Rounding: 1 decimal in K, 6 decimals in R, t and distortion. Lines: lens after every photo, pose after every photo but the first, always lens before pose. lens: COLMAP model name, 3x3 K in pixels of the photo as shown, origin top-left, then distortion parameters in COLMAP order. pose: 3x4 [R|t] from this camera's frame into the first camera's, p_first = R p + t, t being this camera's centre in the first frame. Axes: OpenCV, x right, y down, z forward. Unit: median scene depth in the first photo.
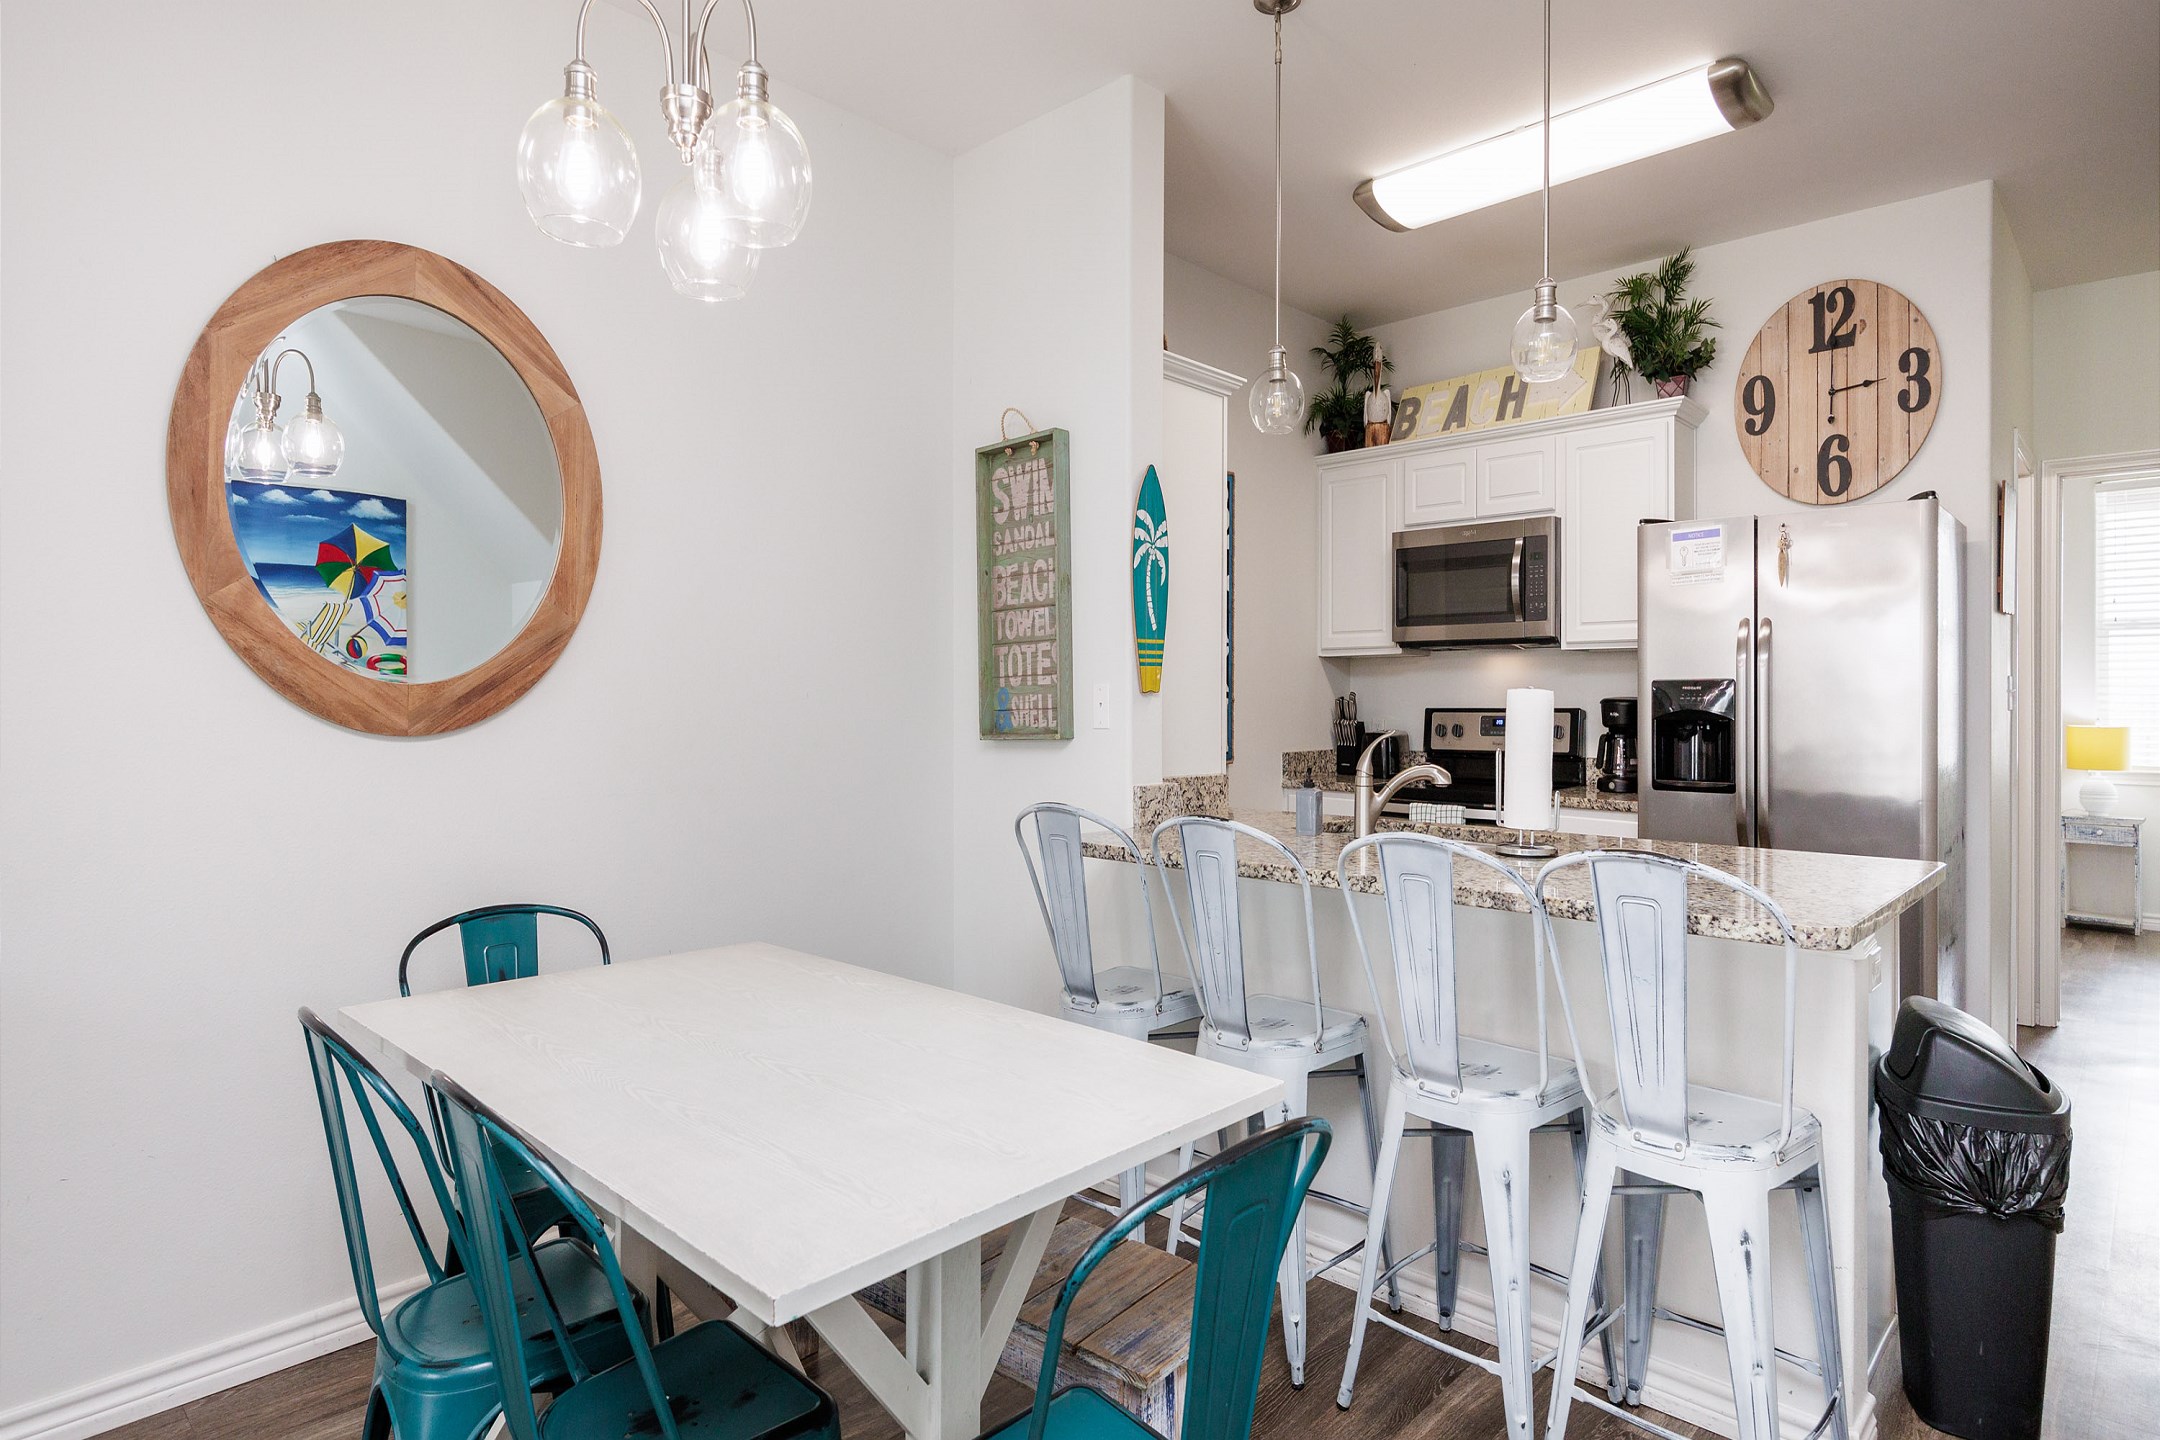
lens RADIAL K [[1156.9, 0, 1124.1], [0, 1156.9, 685.0], [0, 0, 1]] dist [-0.001614, -0.000449]
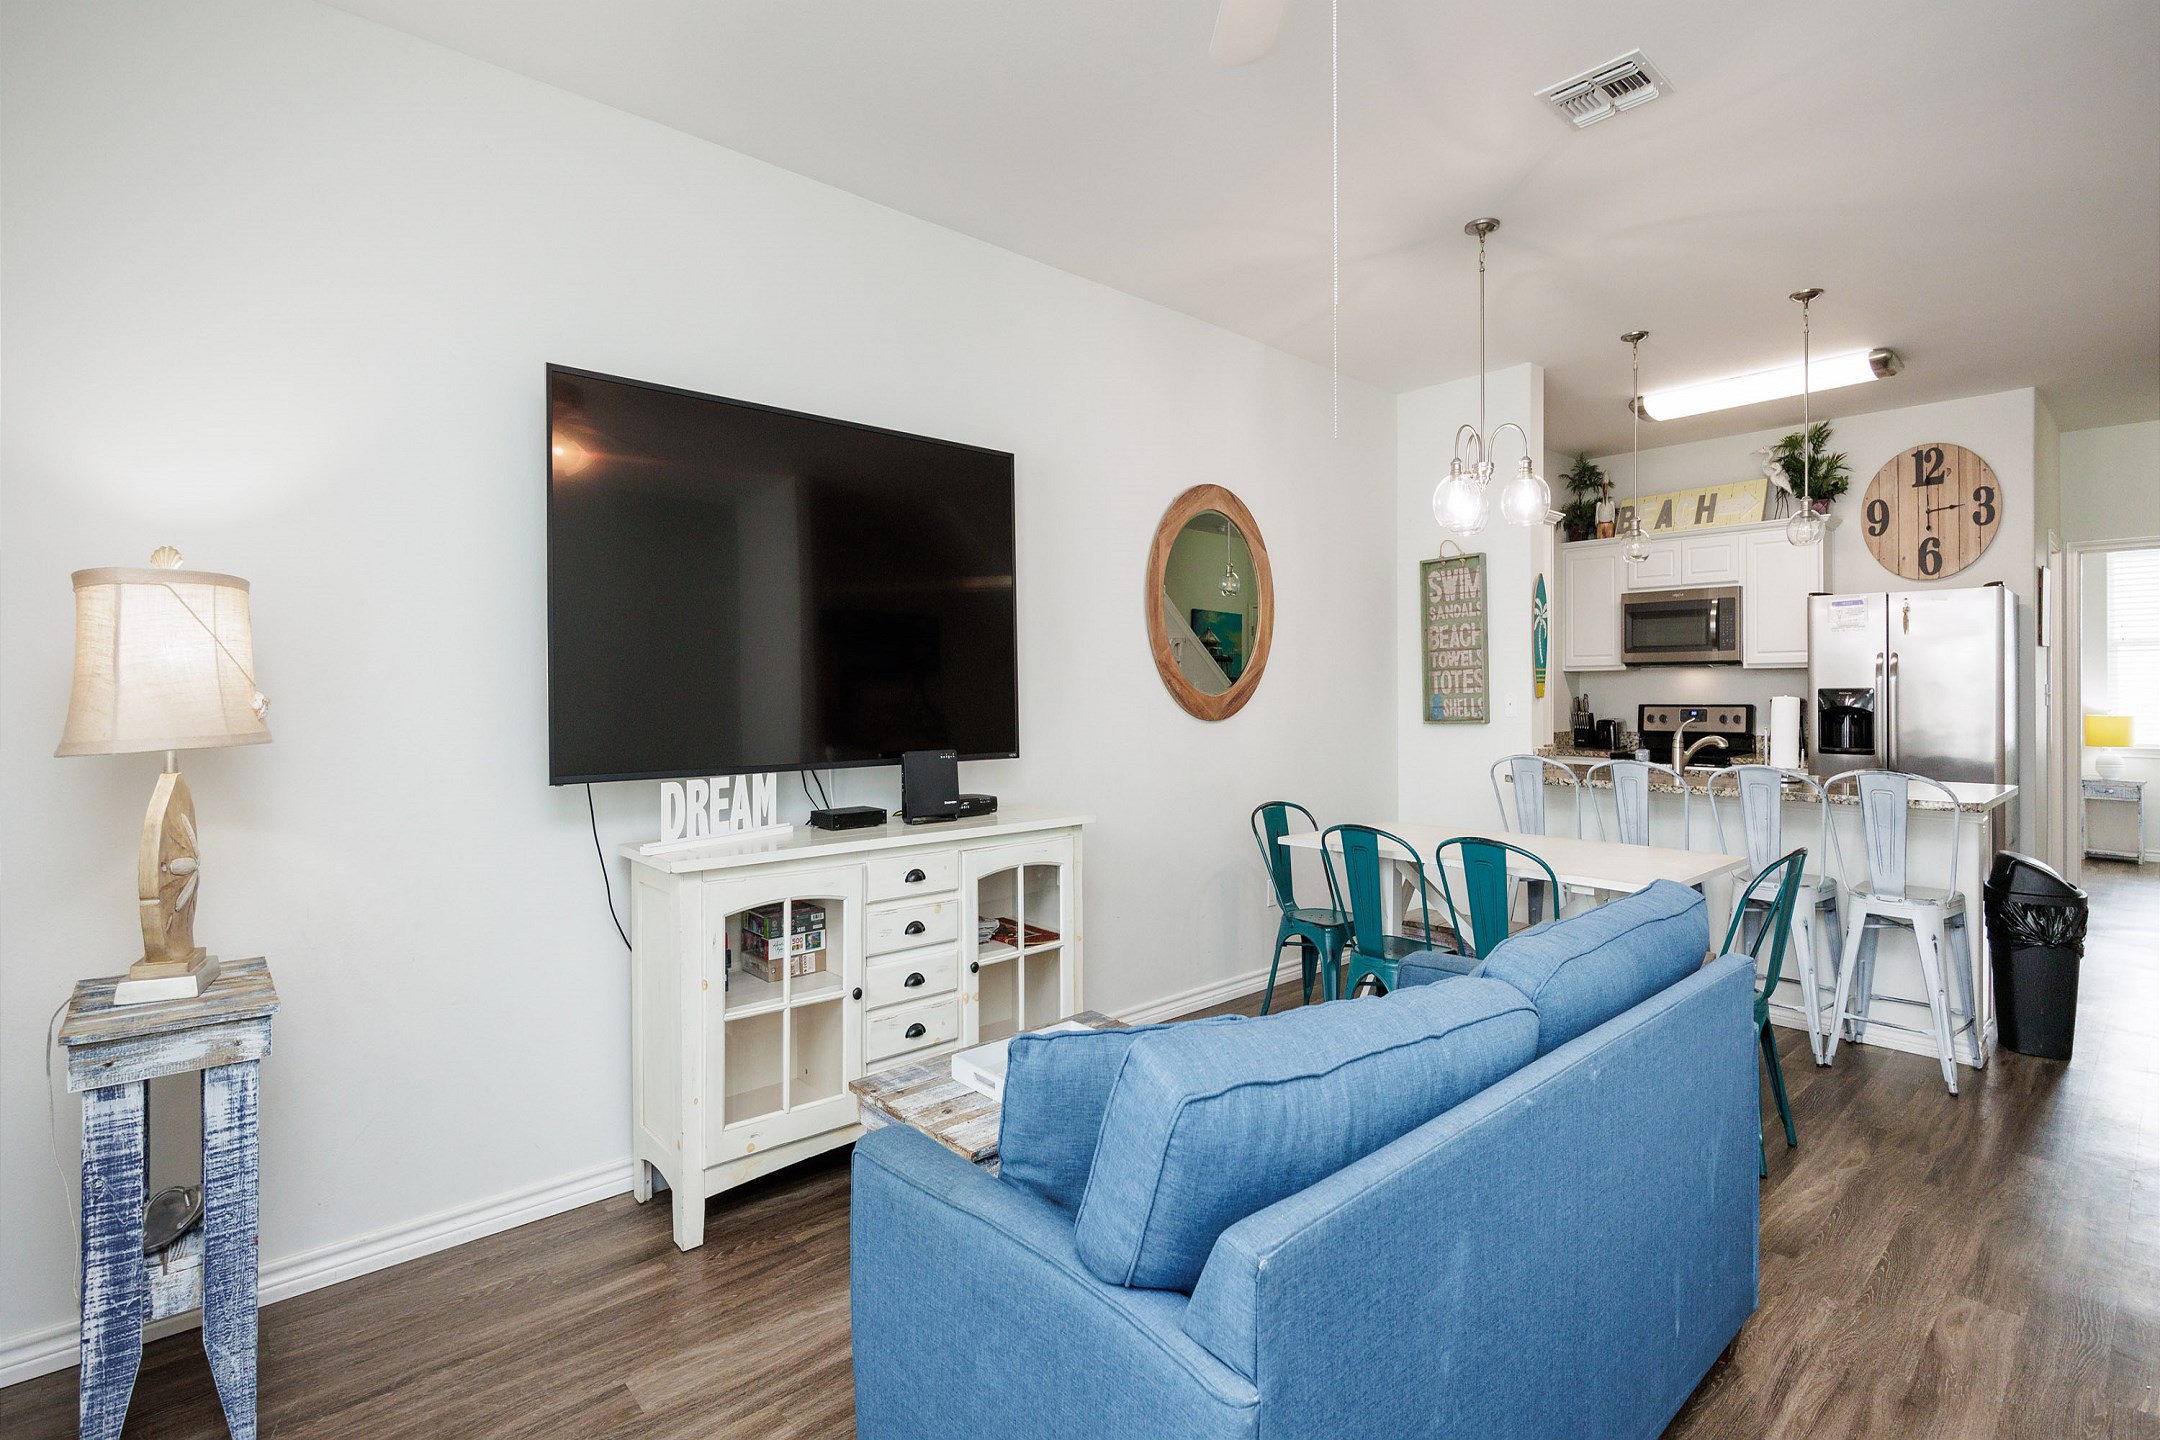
lens RADIAL K [[1035.4, 0, 1042.5], [0, 1035.4, 675.4], [0, 0, 1]] dist [-0.006202, -0.002720]
pose [[0.993981, -0.003213, -0.109507, -0.479974], [0.003036, 0.999994, -0.001787, -0.023031], [0.109512, 0.001444, 0.993984, -0.590216]]
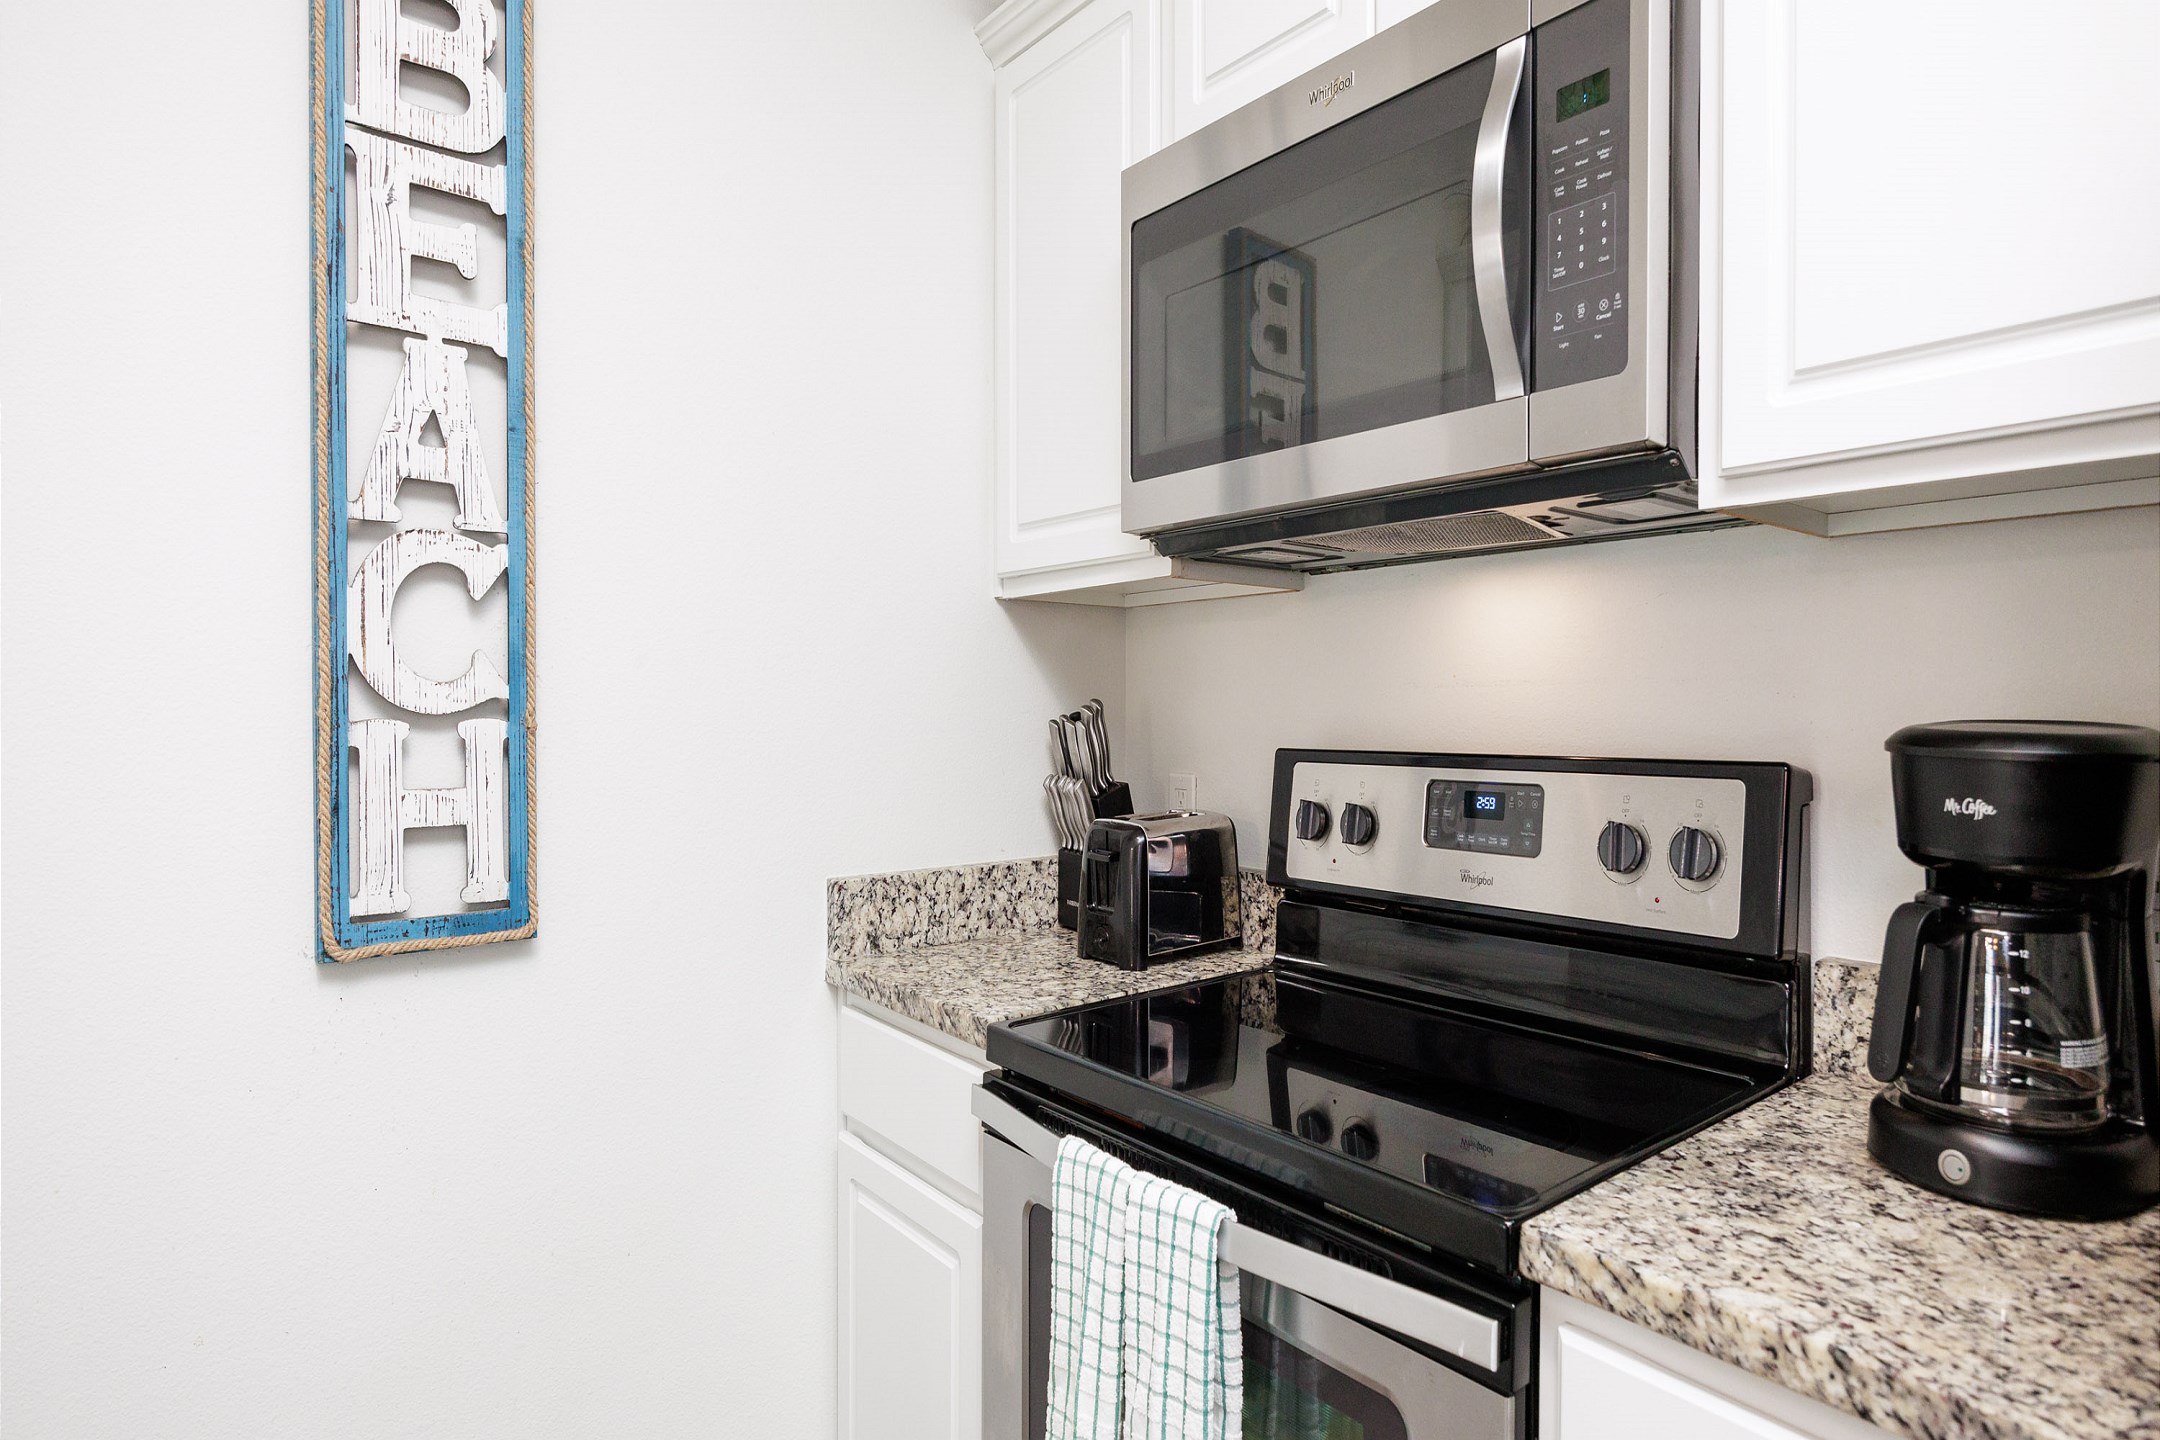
lens RADIAL K [[1156.9, 0, 1106.4], [0, 1156.9, 711.4], [0, 0, 1]] dist [-0.001614, -0.000449]
pose [[0.982952, 0.000156, -0.183862, 0.337573], [0.002562, 0.999891, 0.014545, 0.006195], [0.183844, -0.014769, 0.982844, 0.833006]]
